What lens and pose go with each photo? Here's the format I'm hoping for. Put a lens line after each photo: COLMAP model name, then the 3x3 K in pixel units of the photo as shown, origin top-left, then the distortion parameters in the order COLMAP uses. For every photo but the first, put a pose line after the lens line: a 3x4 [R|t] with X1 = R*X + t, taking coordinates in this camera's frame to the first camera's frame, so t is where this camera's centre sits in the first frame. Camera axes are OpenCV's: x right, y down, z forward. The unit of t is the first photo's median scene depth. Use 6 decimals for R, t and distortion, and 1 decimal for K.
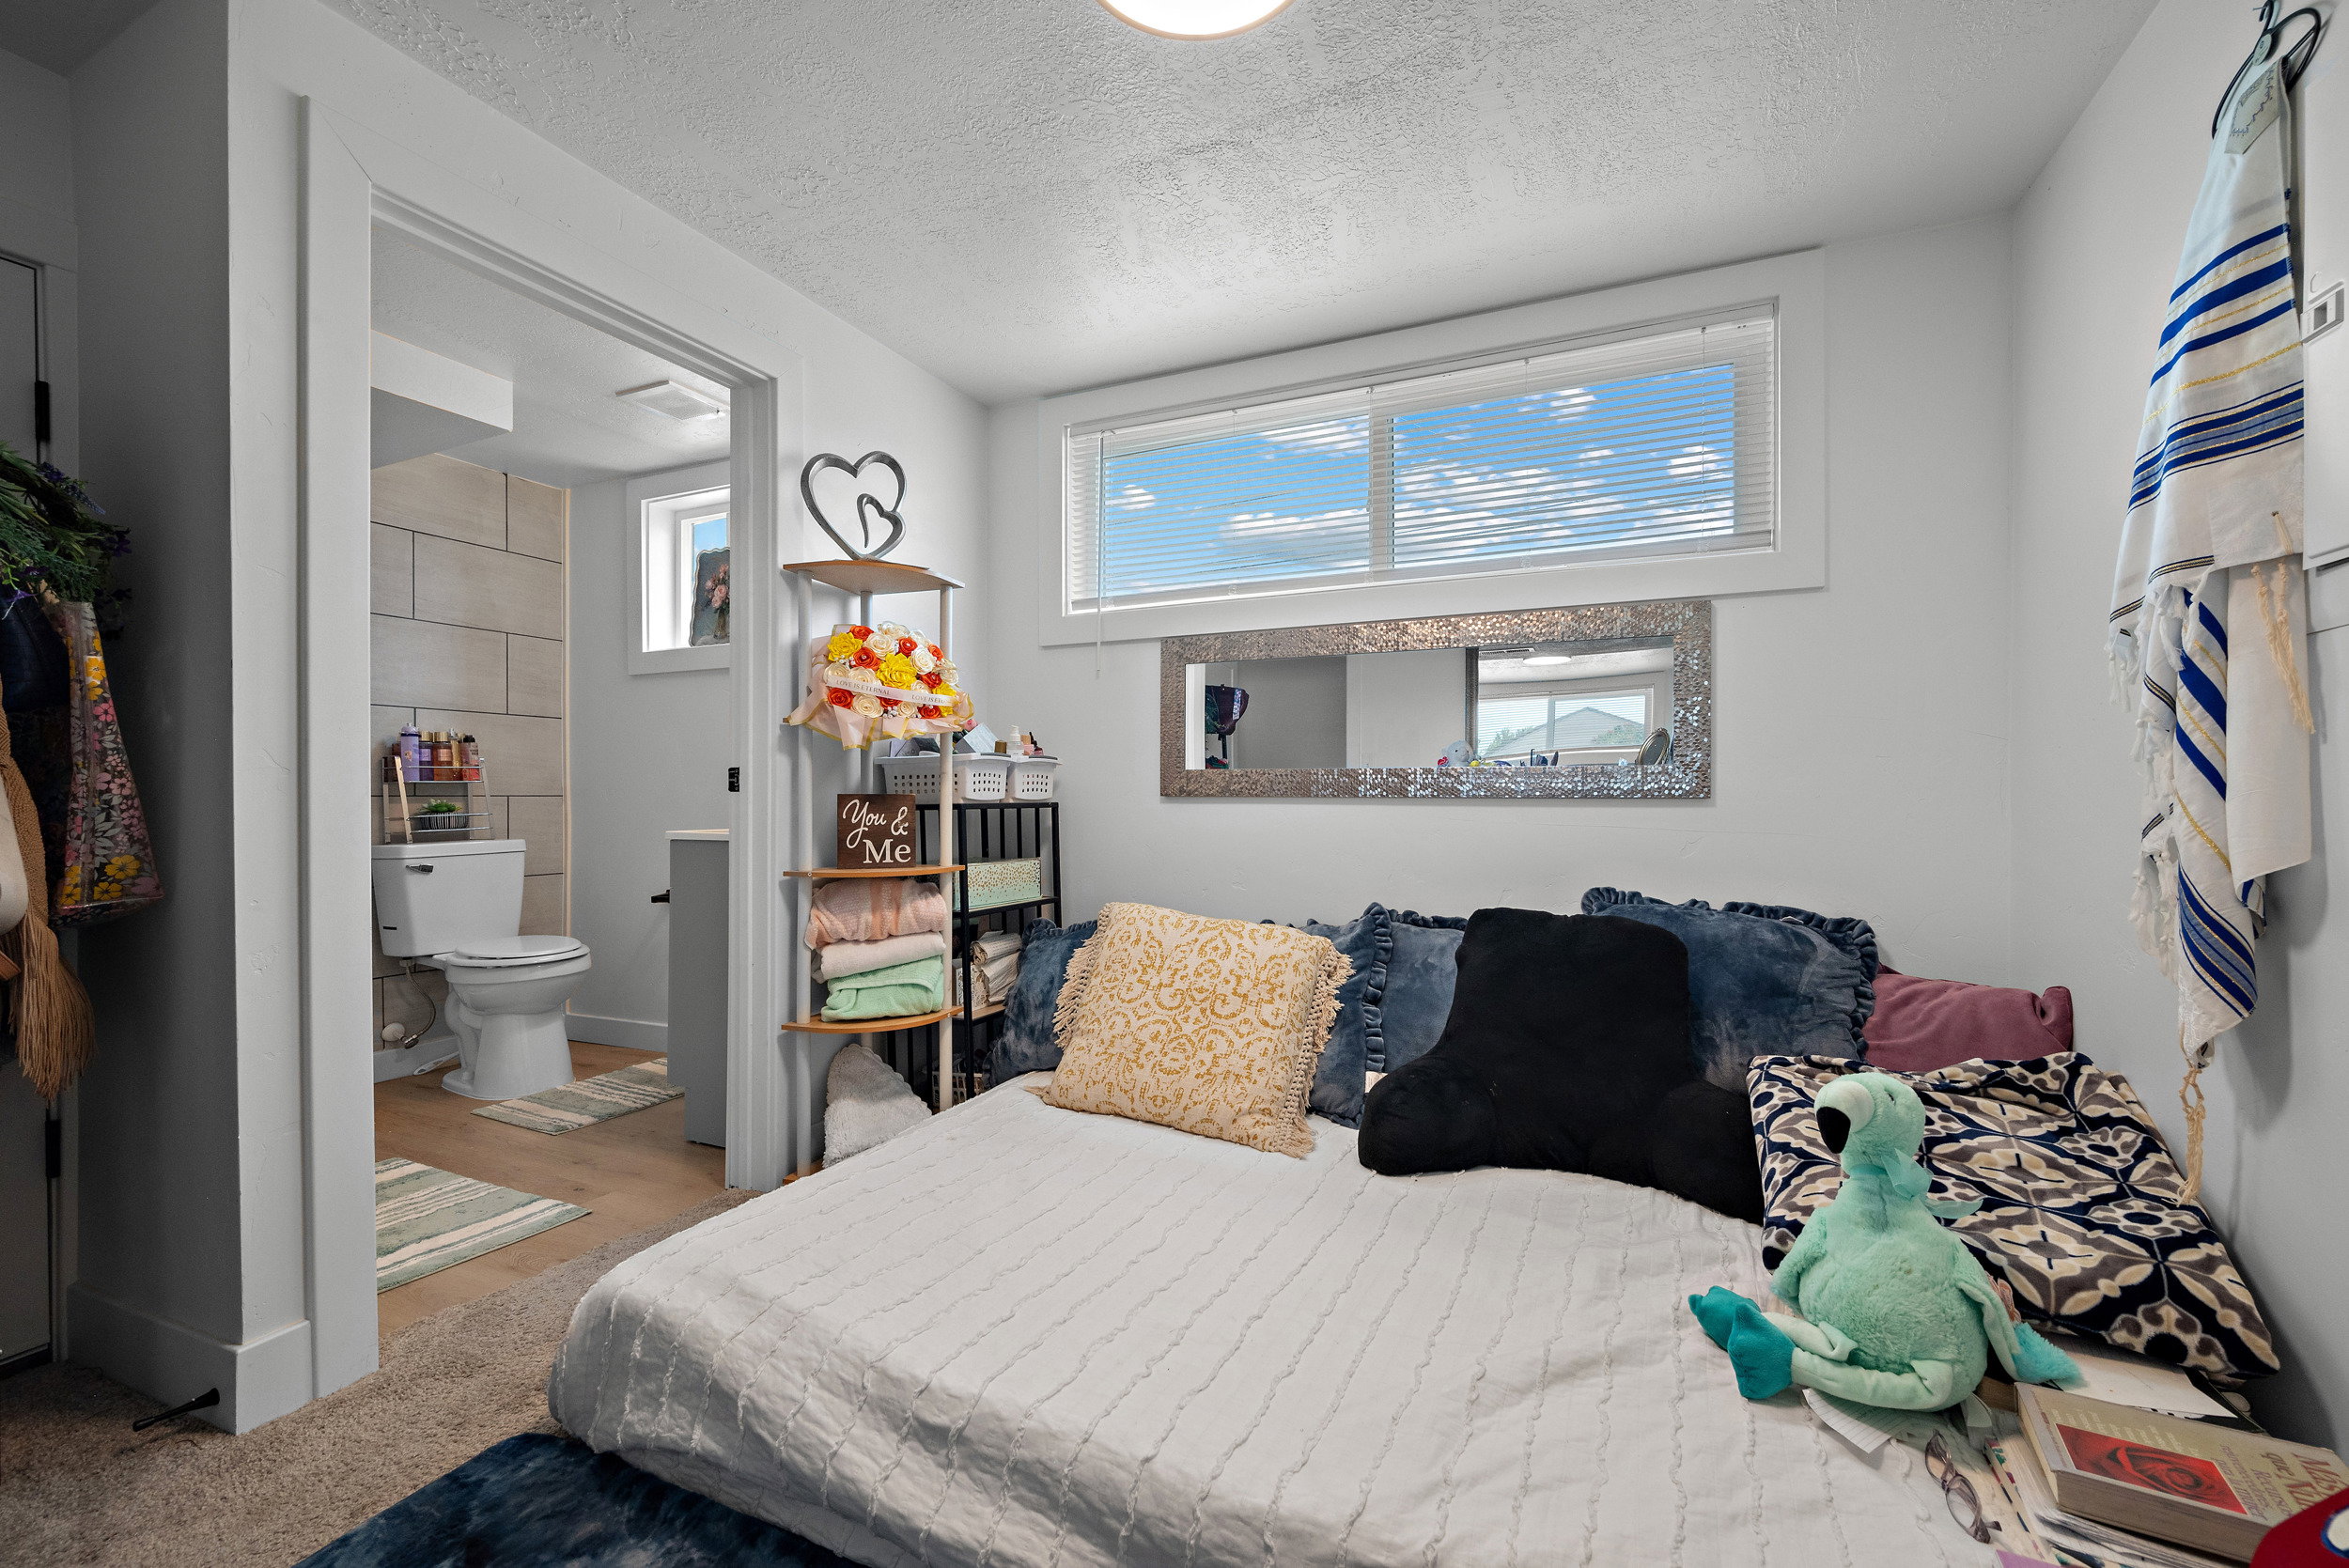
lens RADIAL K [[938.9, 0, 1170.6], [0, 938.9, 793.2], [0, 0, 1]] dist [0.002563, 0.000395]
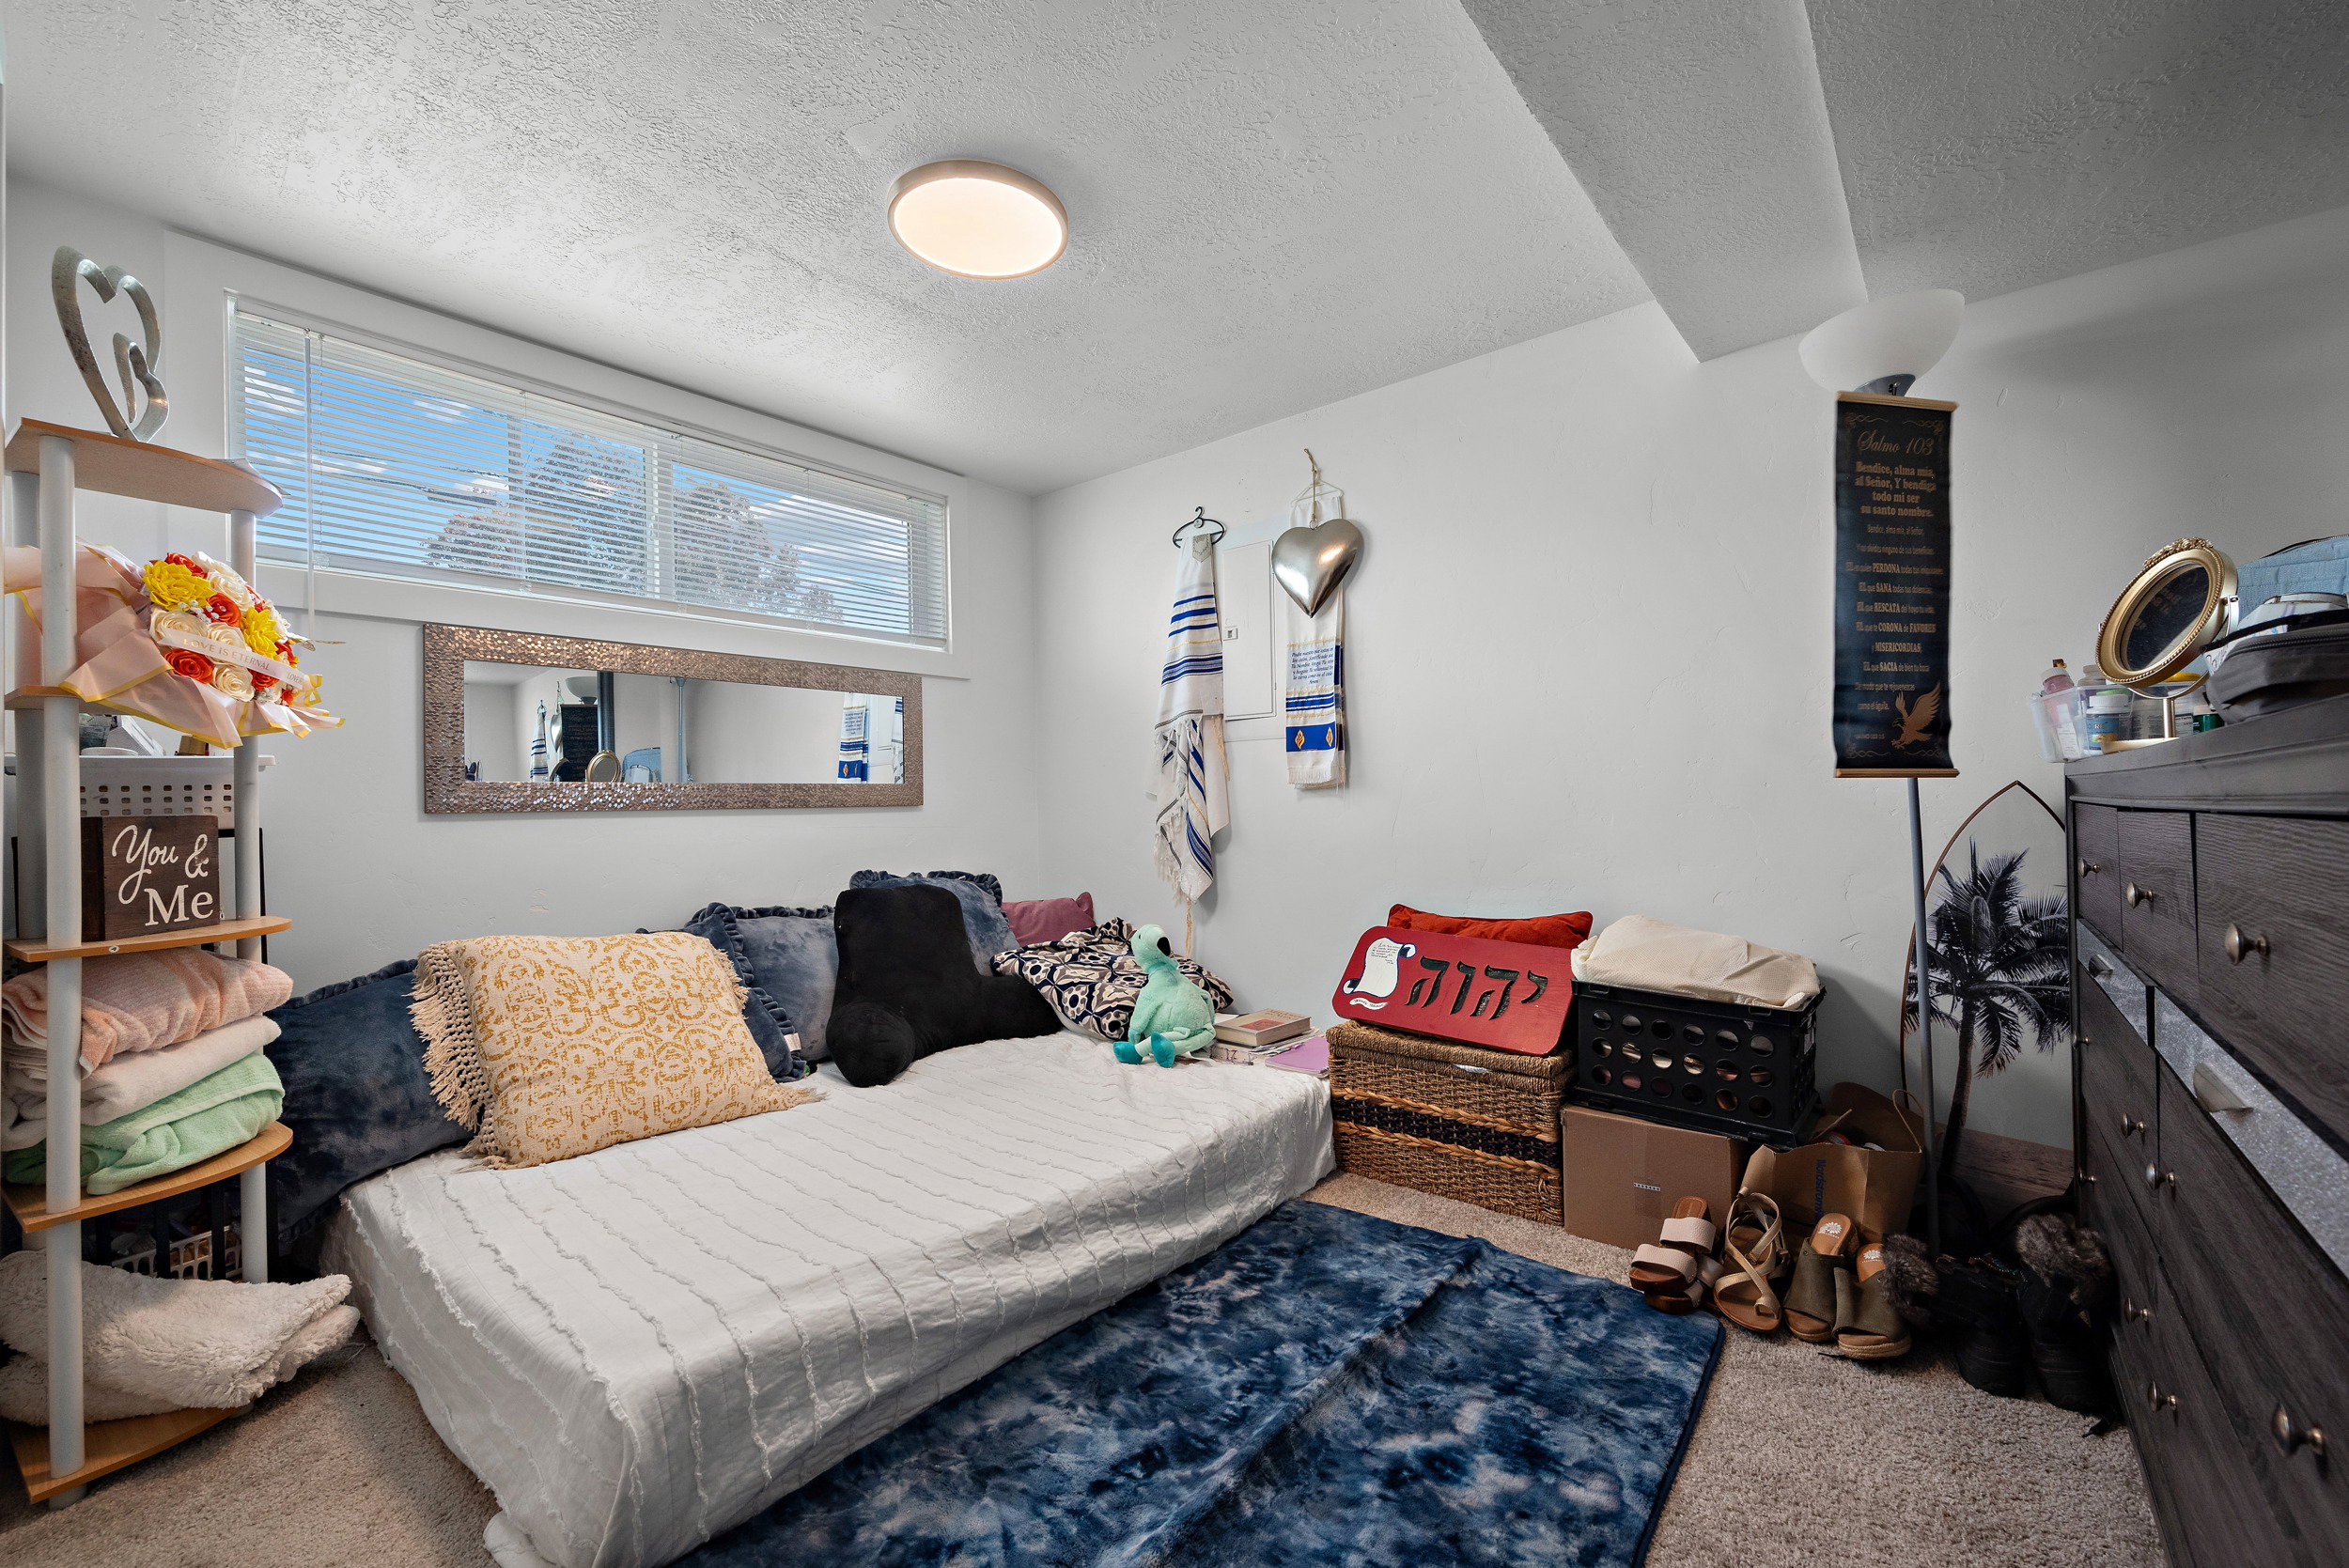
lens RADIAL K [[938.9, 0, 1155.3], [0, 938.9, 789.5], [0, 0, 1]] dist [0.002563, 0.000395]
pose [[0.294009, 0.004008, 0.955794, -0.774005], [0.013493, 0.999874, -0.008344, -0.002503], [-0.955707, 0.015350, 0.293918, 0.180445]]
